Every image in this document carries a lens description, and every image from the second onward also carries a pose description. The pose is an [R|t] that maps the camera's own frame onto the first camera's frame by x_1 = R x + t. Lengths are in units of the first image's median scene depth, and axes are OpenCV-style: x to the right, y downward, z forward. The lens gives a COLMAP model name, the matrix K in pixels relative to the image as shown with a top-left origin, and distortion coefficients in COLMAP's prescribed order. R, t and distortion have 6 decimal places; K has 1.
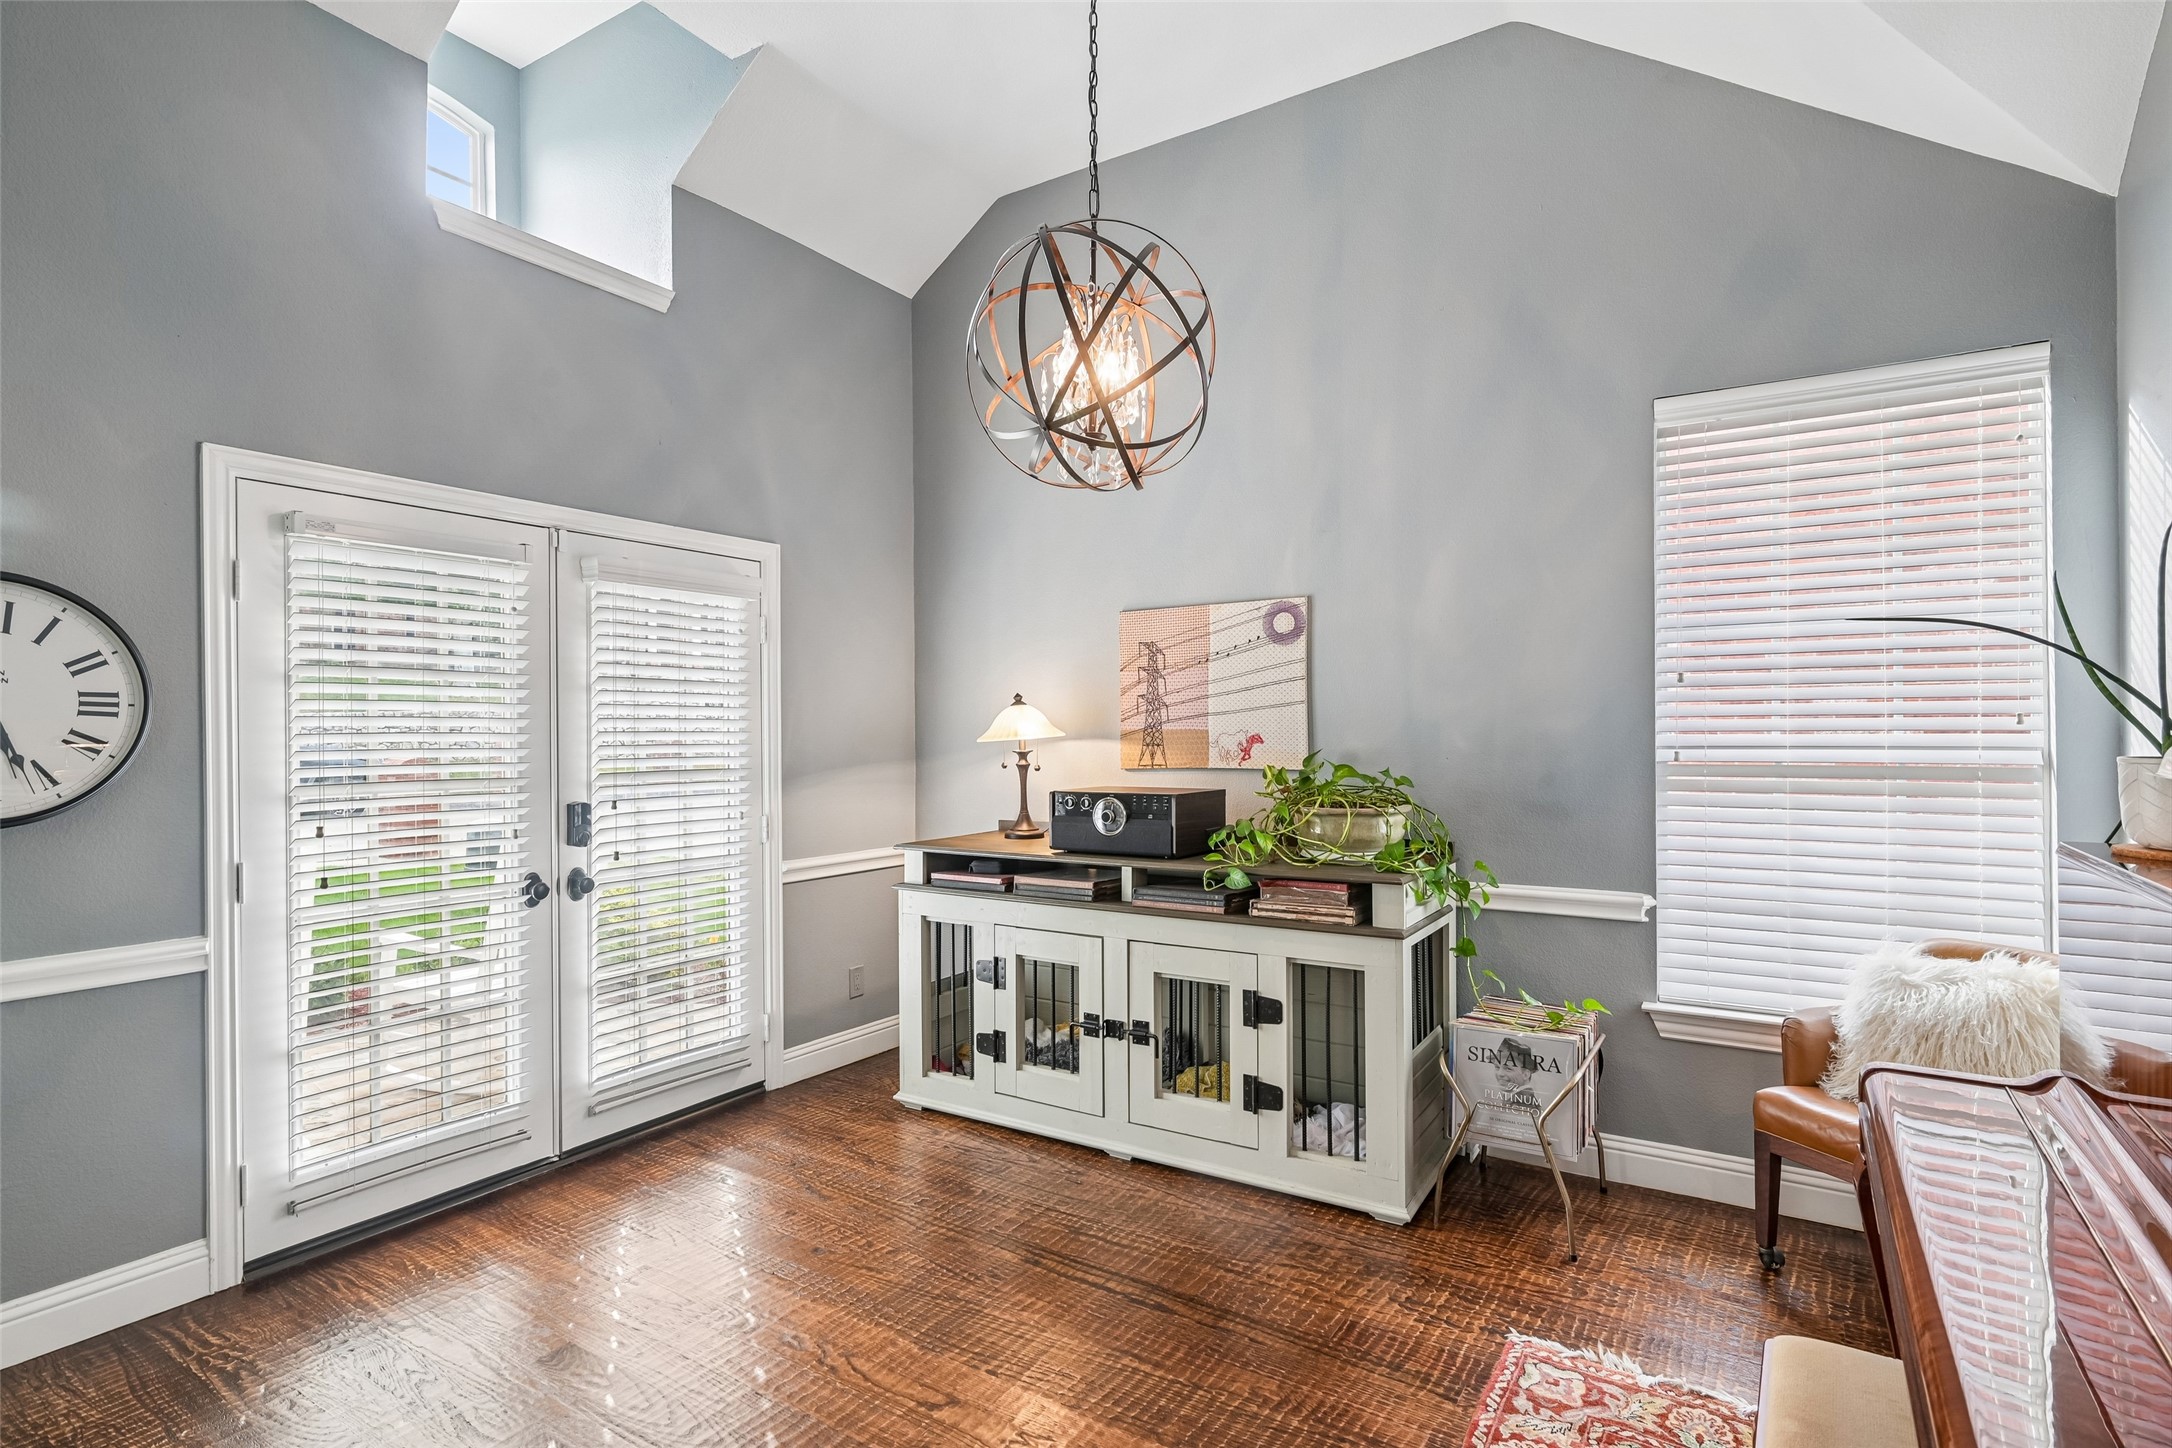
lens RADIAL K [[1068.8, 0, 1088.3], [0, 1068.8, 731.9], [0, 0, 1]] dist [0.000111, -0.000717]
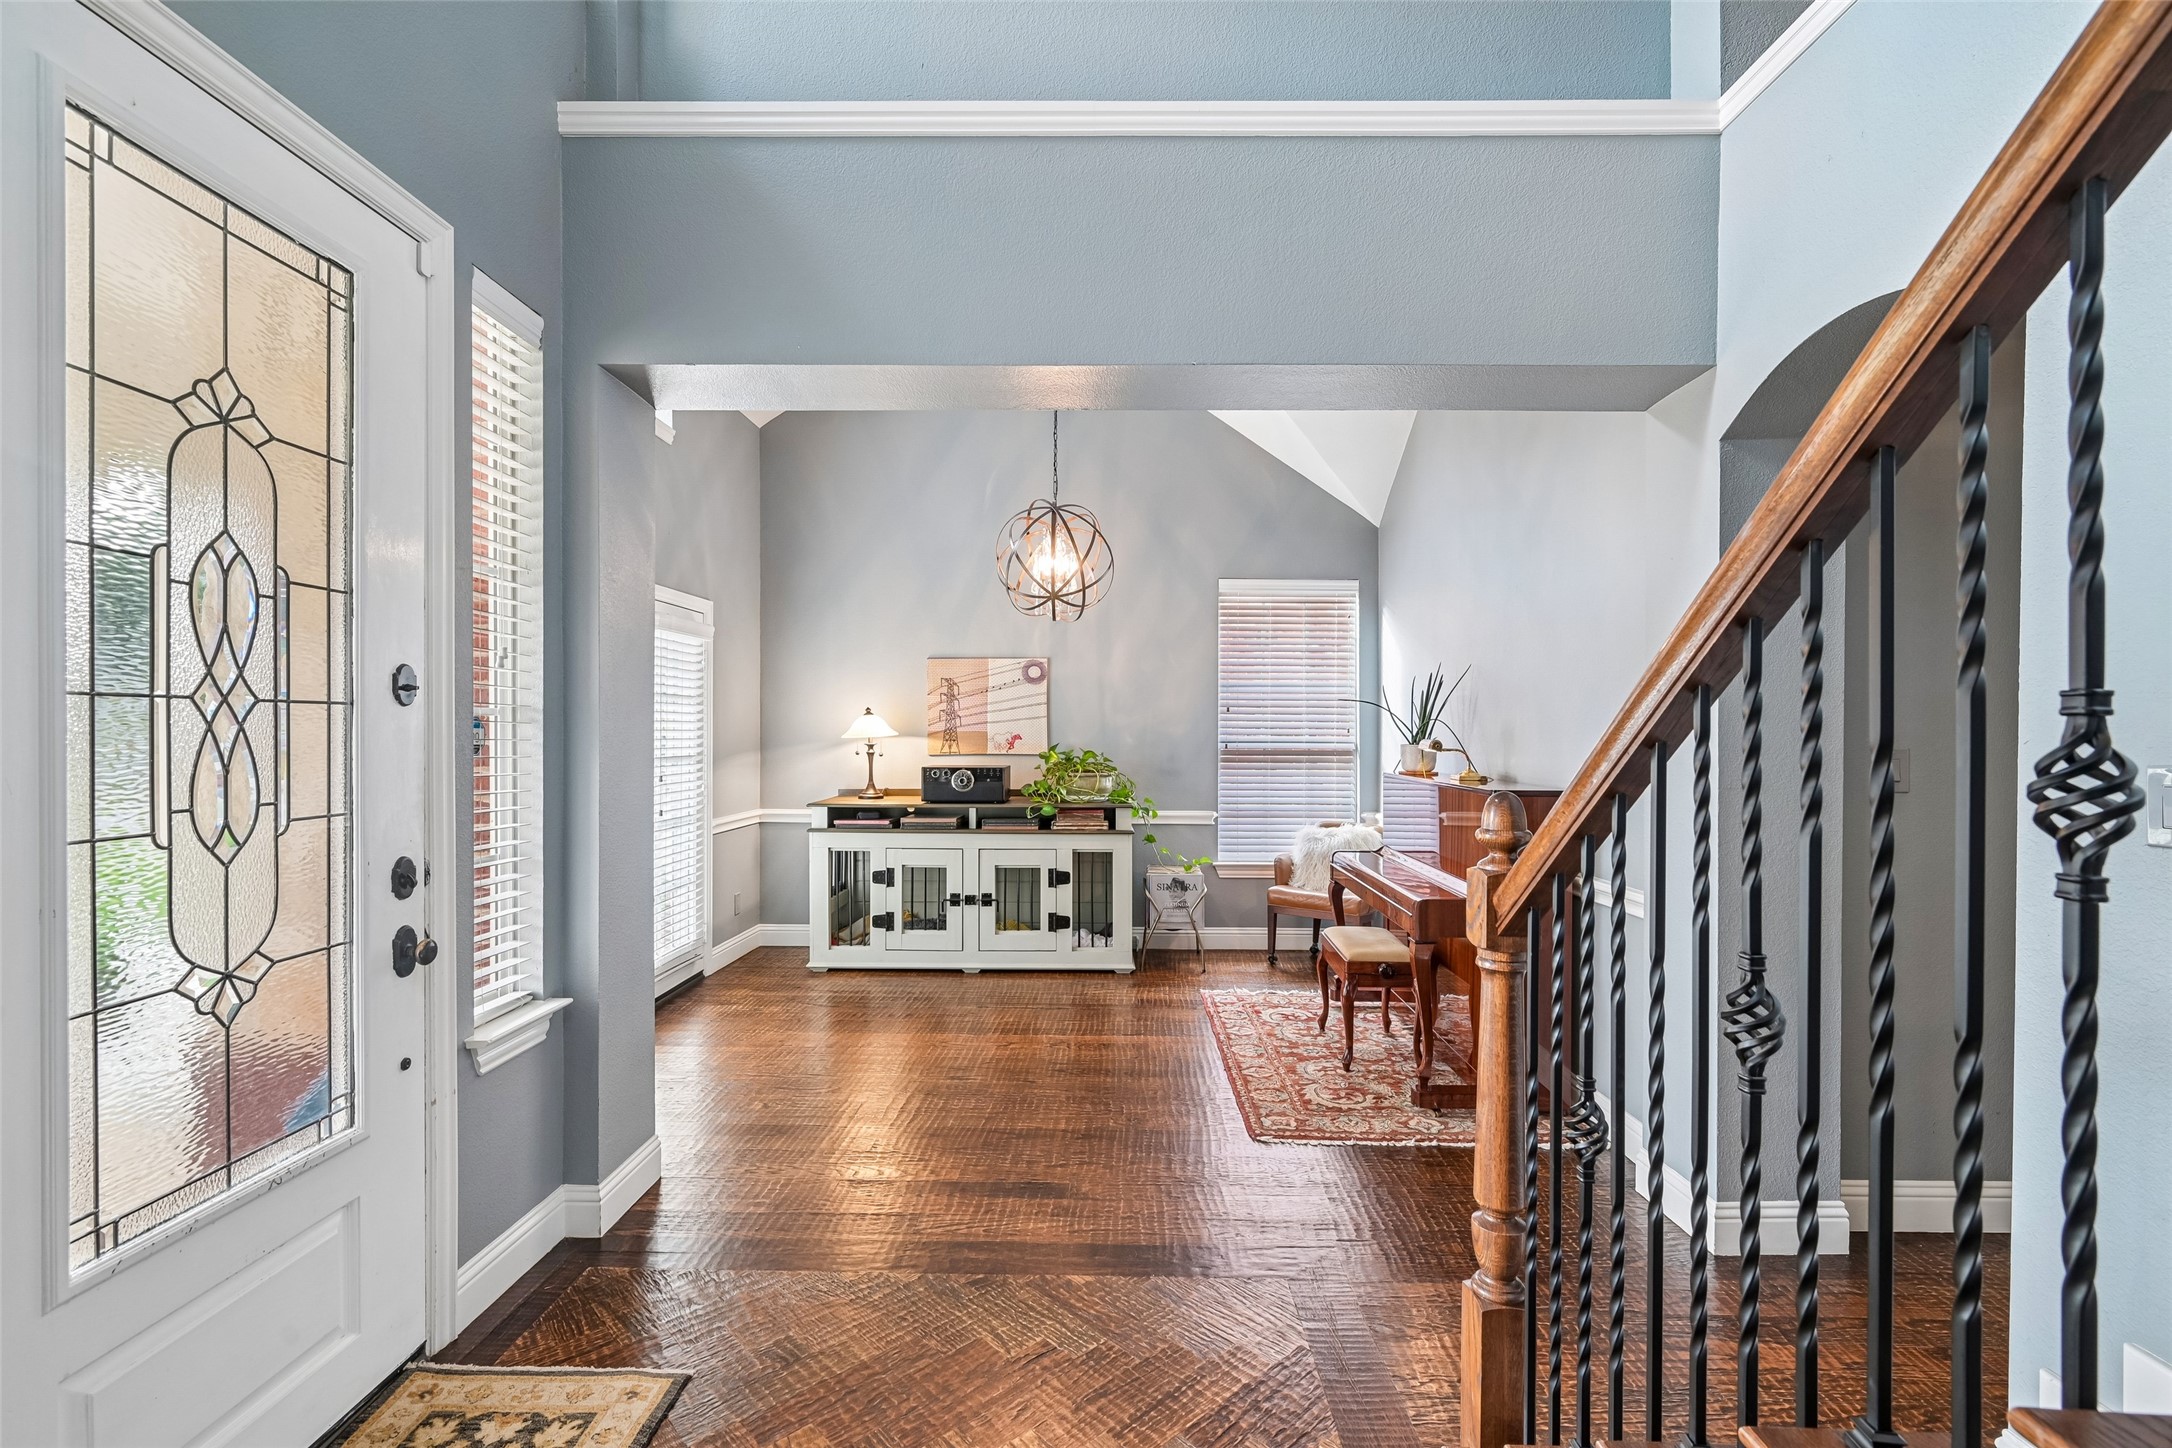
lens RADIAL K [[955.9, 0, 1095.0], [0, 955.9, 736.4], [0, 0, 1]] dist [-0.001573, 0.001203]
pose [[0.847989, 0.005653, 0.529983, -0.656876], [-0.009123, 0.999951, 0.003932, -0.001986], [-0.529935, -0.008169, 0.847999, -0.465000]]
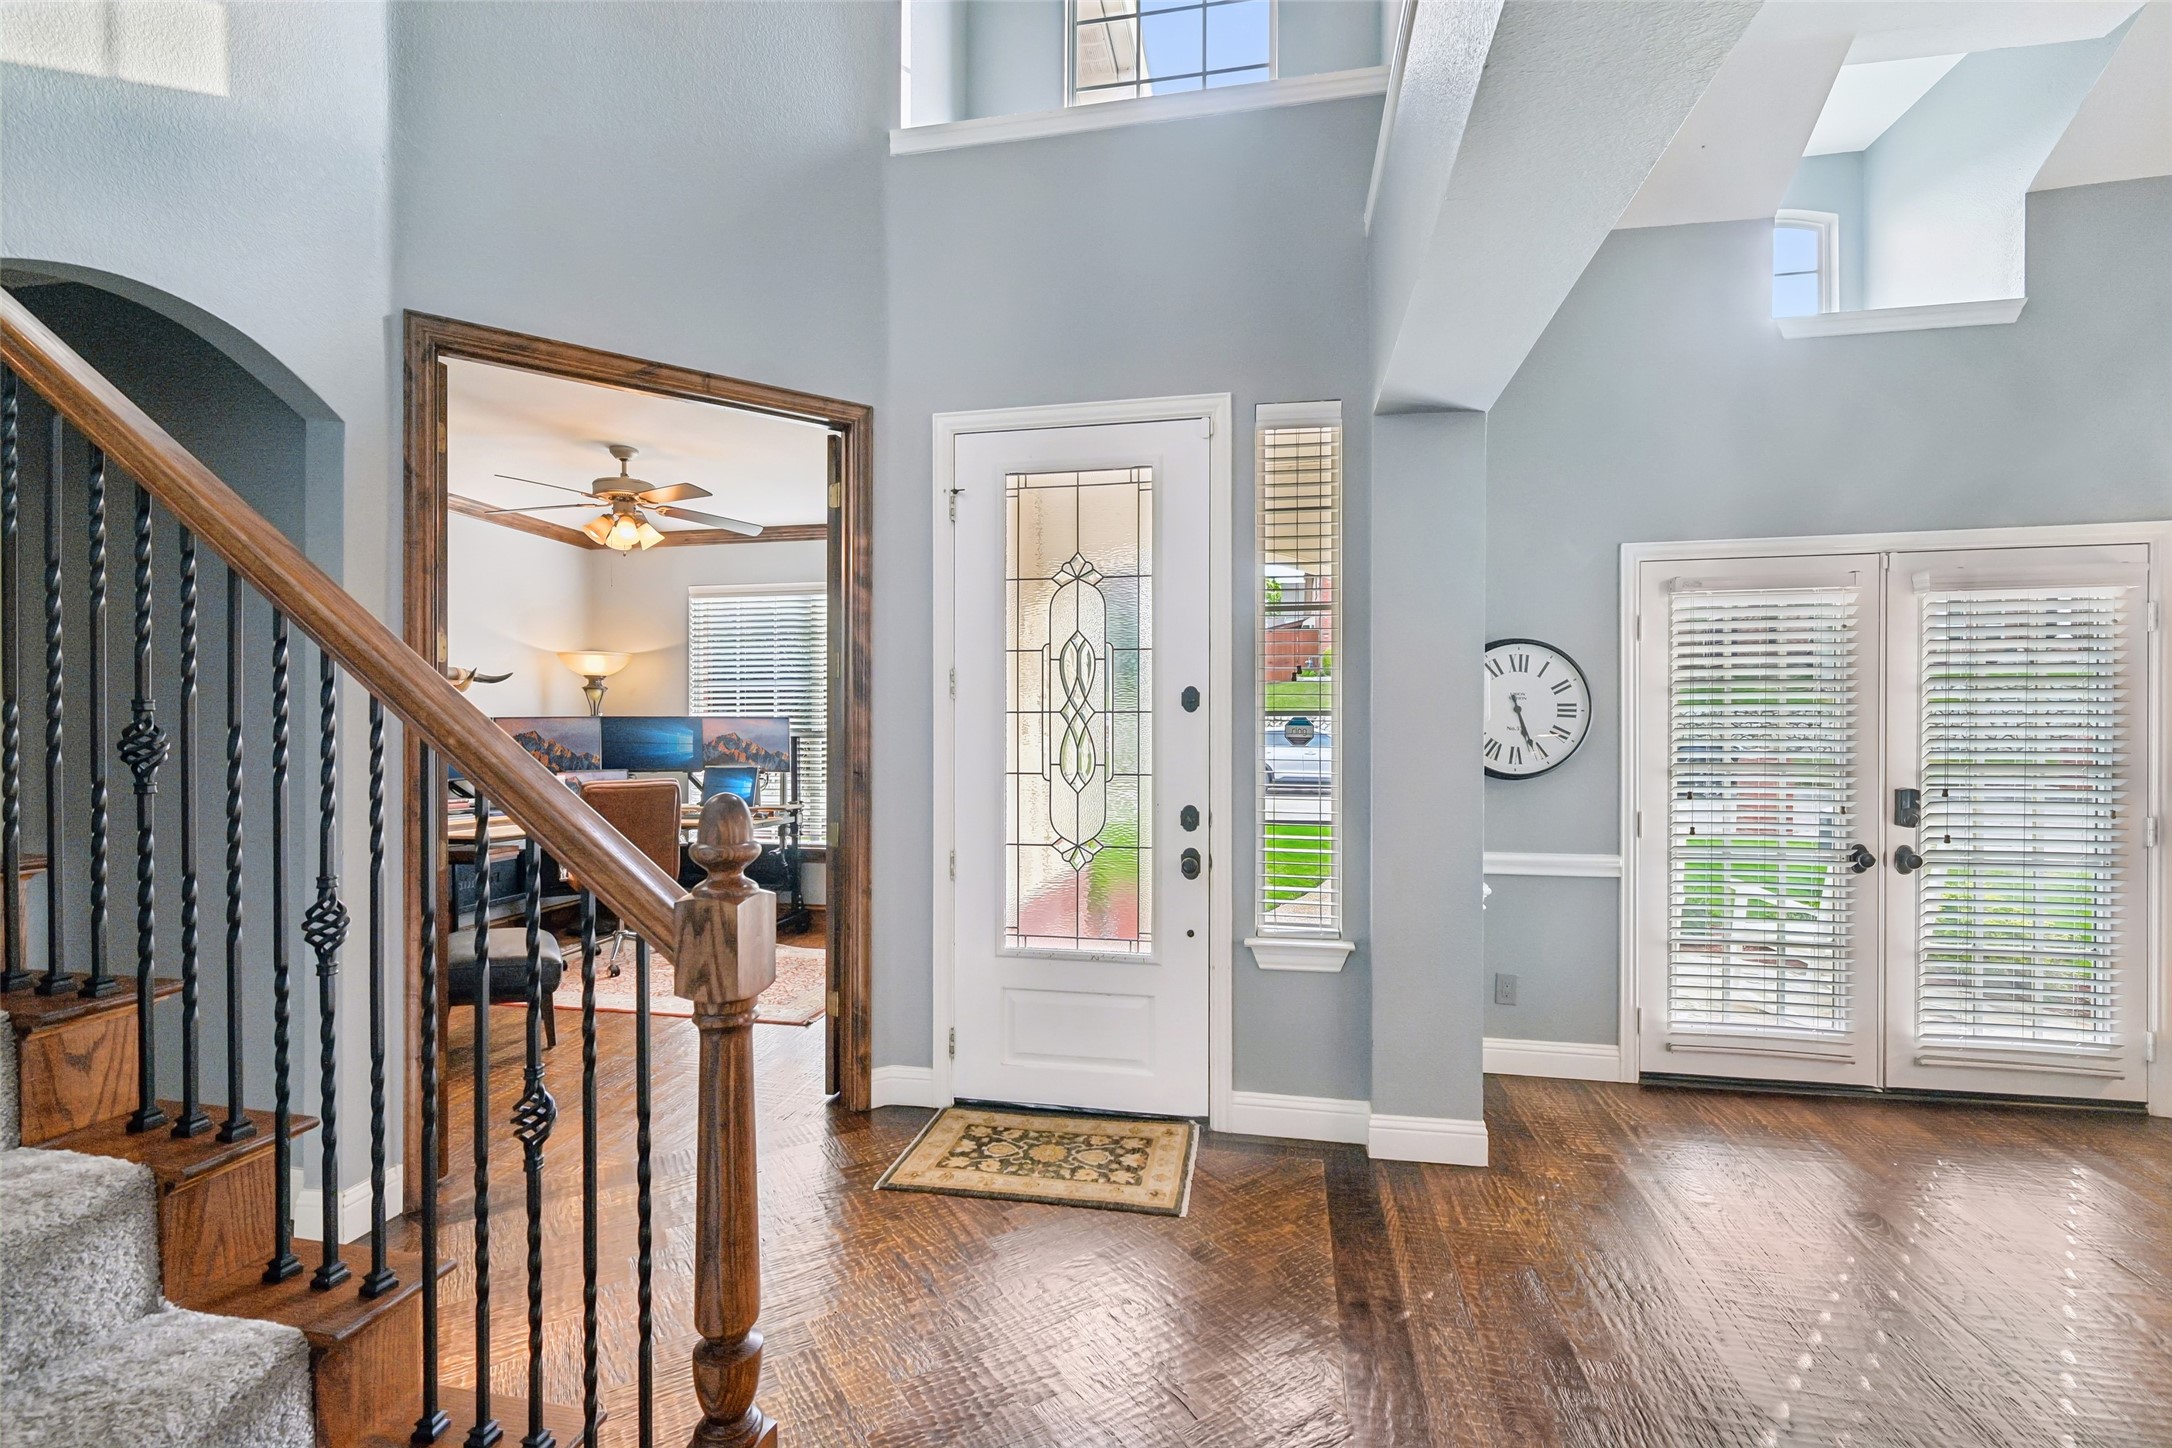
lens RADIAL K [[955.9, 0, 1089.3], [0, 955.9, 735.2], [0, 0, 1]] dist [-0.001573, 0.001203]
pose [[0.375377, 0.014019, -0.926766, 0.139396], [-0.000547, 0.999889, 0.014904, -0.005733], [0.926872, -0.005088, 0.375343, -0.192163]]
